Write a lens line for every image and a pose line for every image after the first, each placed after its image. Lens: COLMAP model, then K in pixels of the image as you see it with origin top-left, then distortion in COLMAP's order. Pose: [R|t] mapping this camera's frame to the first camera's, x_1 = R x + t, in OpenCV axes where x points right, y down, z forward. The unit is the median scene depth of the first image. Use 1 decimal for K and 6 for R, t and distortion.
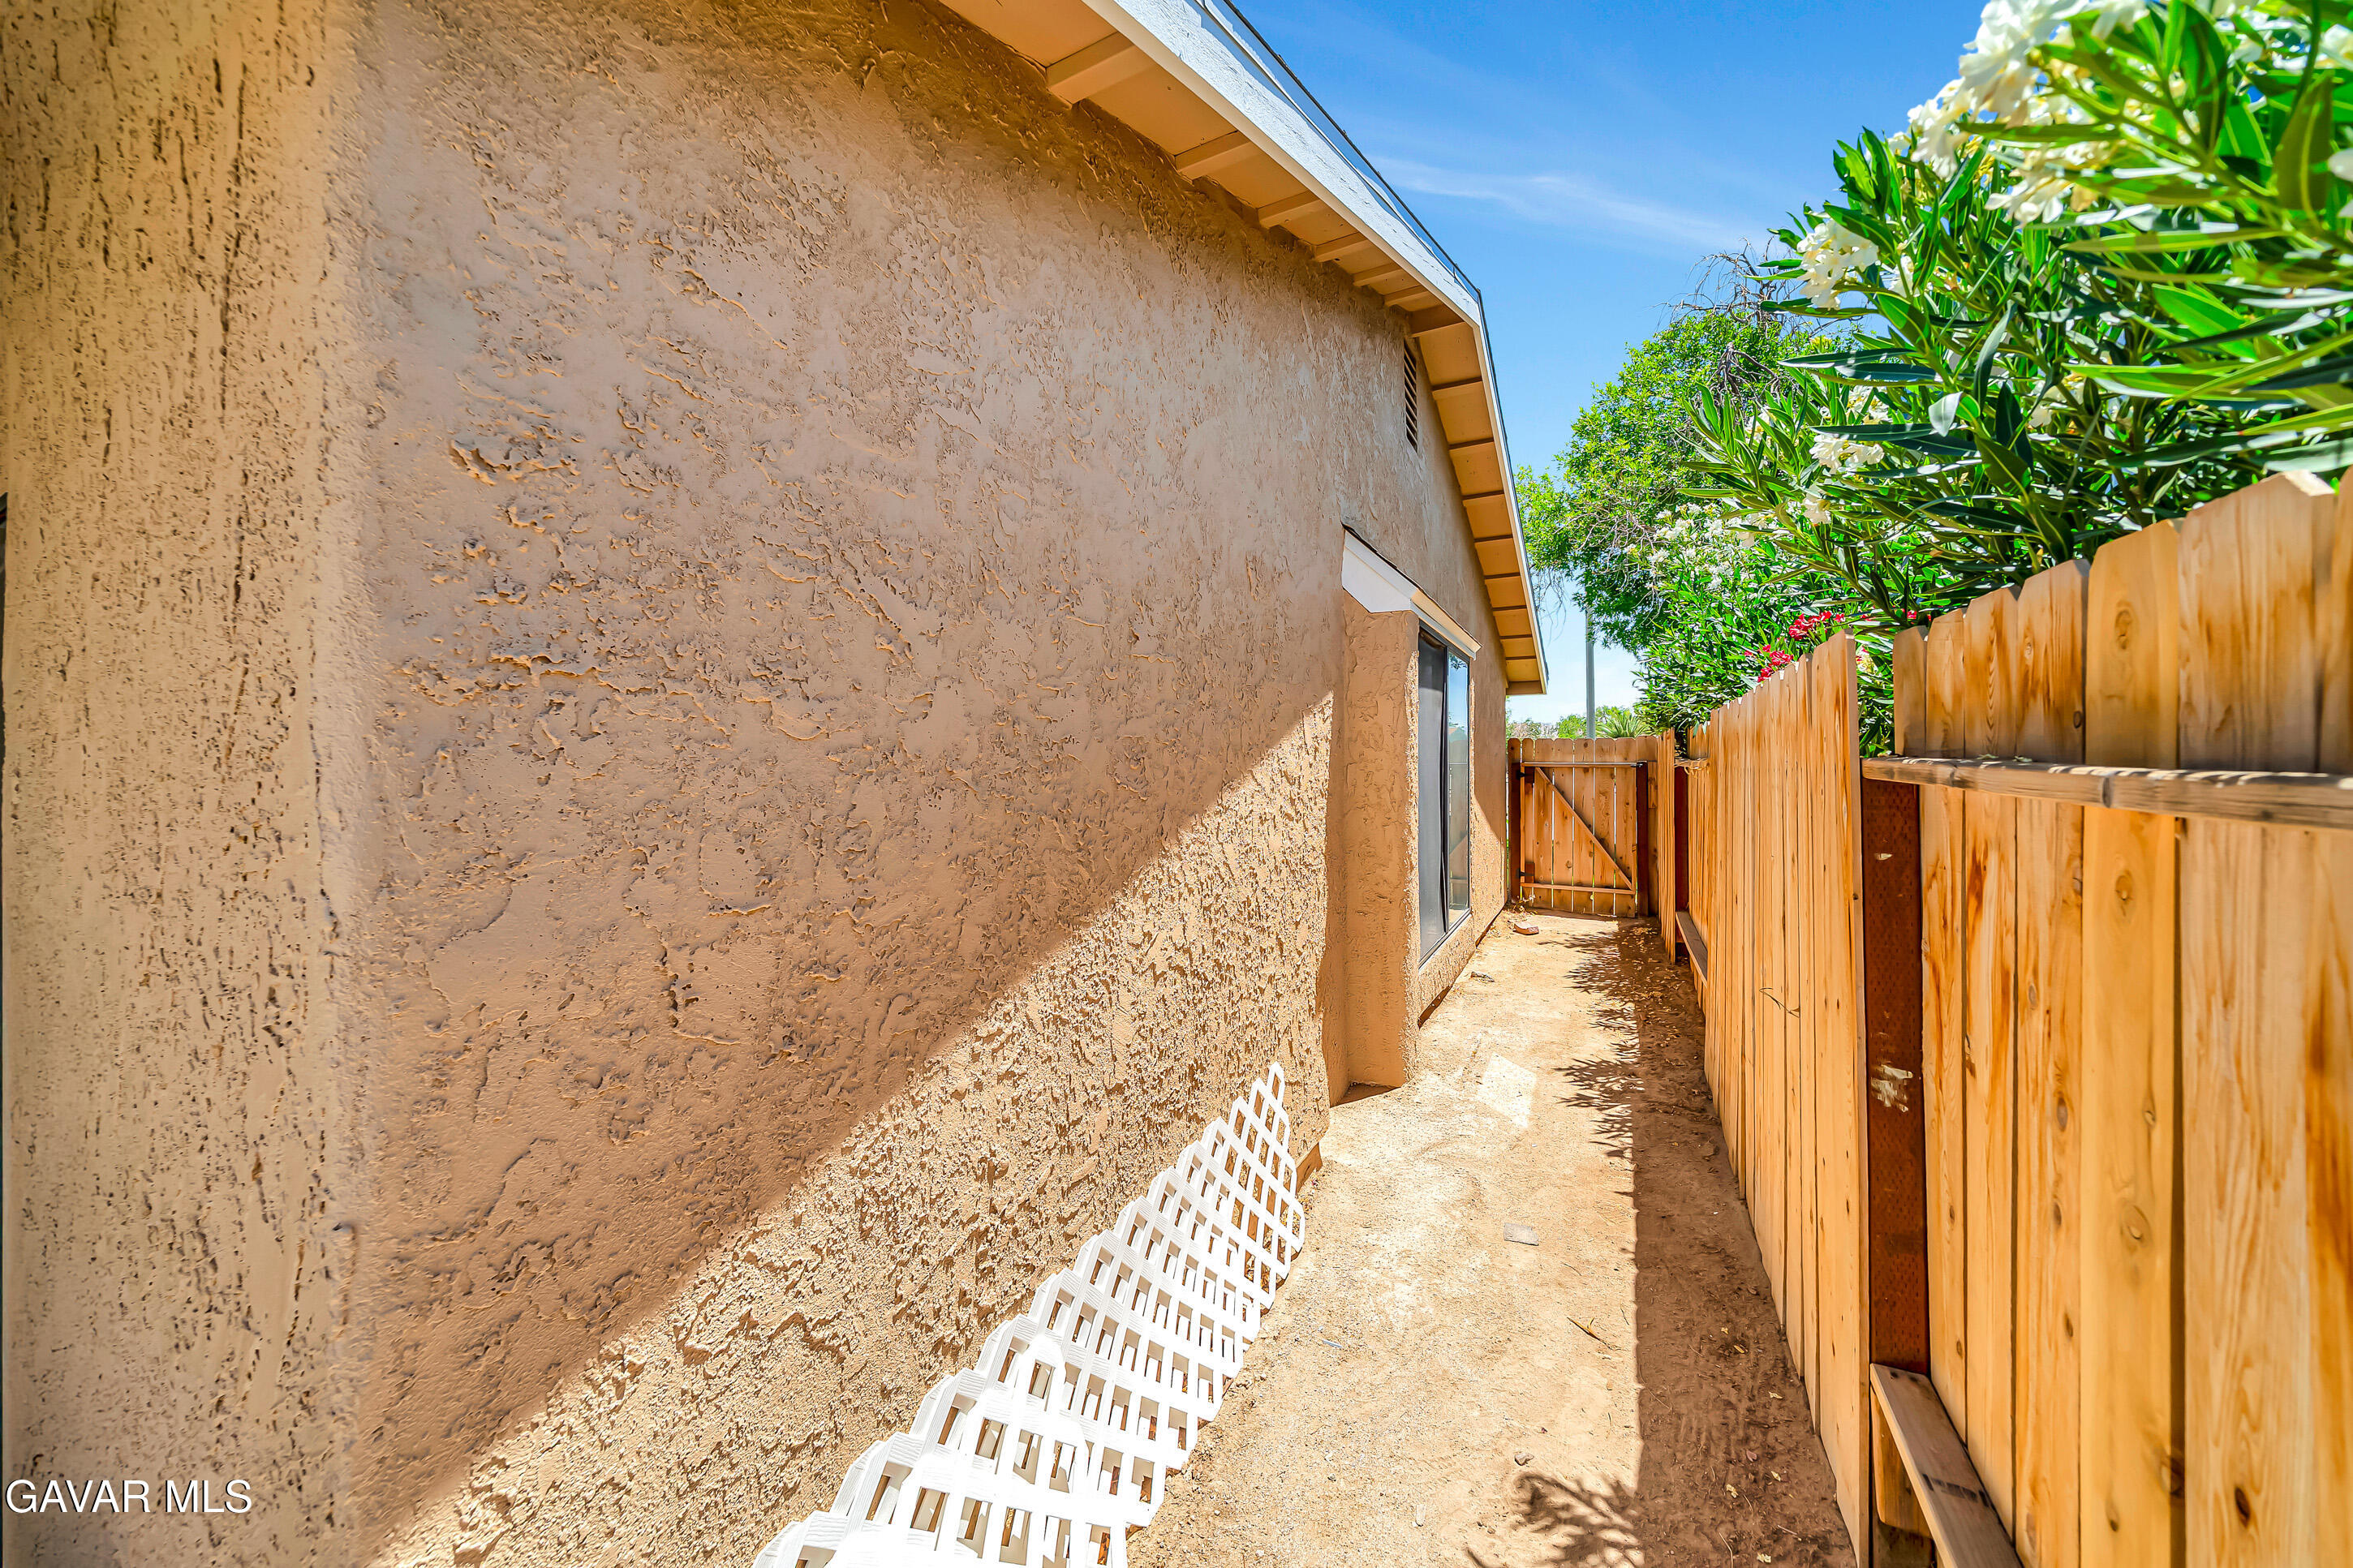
lens RADIAL K [[859.3, 0, 1173.1], [0, 859.3, 771.7], [0, 0, 1]] dist [-0.002069, -0.000993]
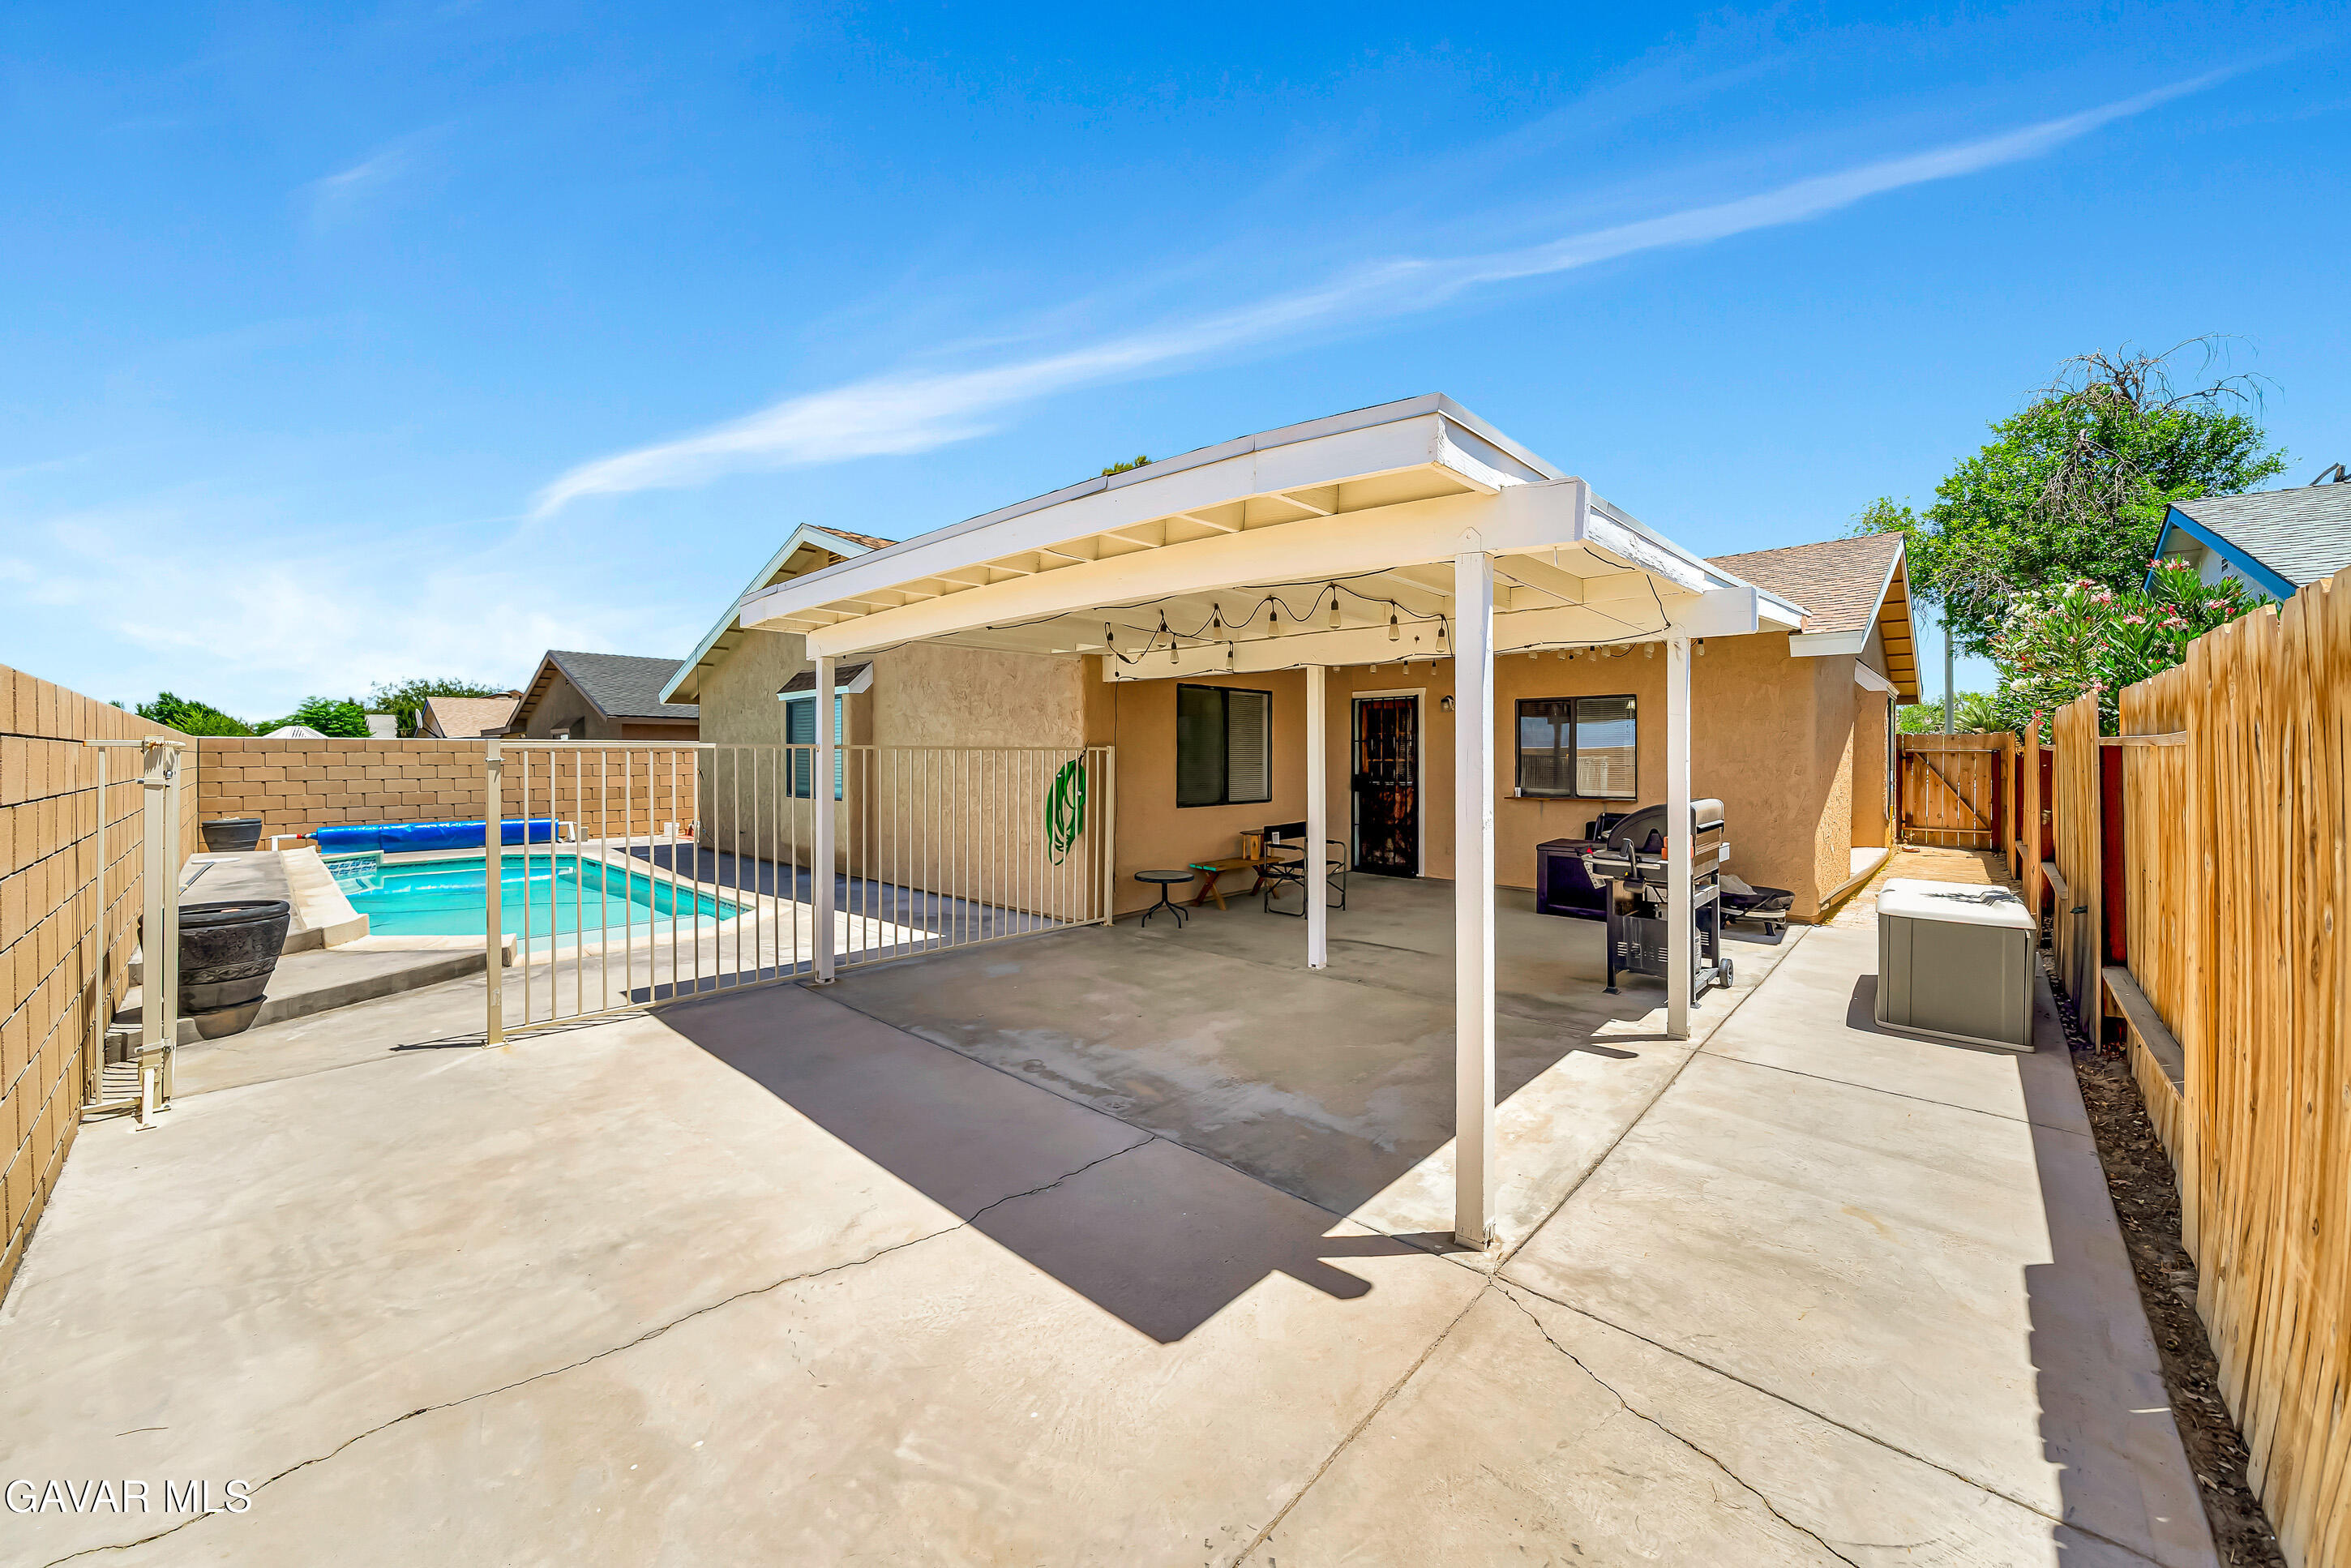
lens RADIAL K [[858.8, 0, 1186.4], [0, 858.8, 759.0], [0, 0, 1]] dist [-0.002069, -0.000993]
pose [[0.963995, 0.006382, -0.265846, -0.438846], [-0.007103, 0.999973, -0.001754, 0.017859], [0.265827, 0.003579, 0.964014, -0.852121]]
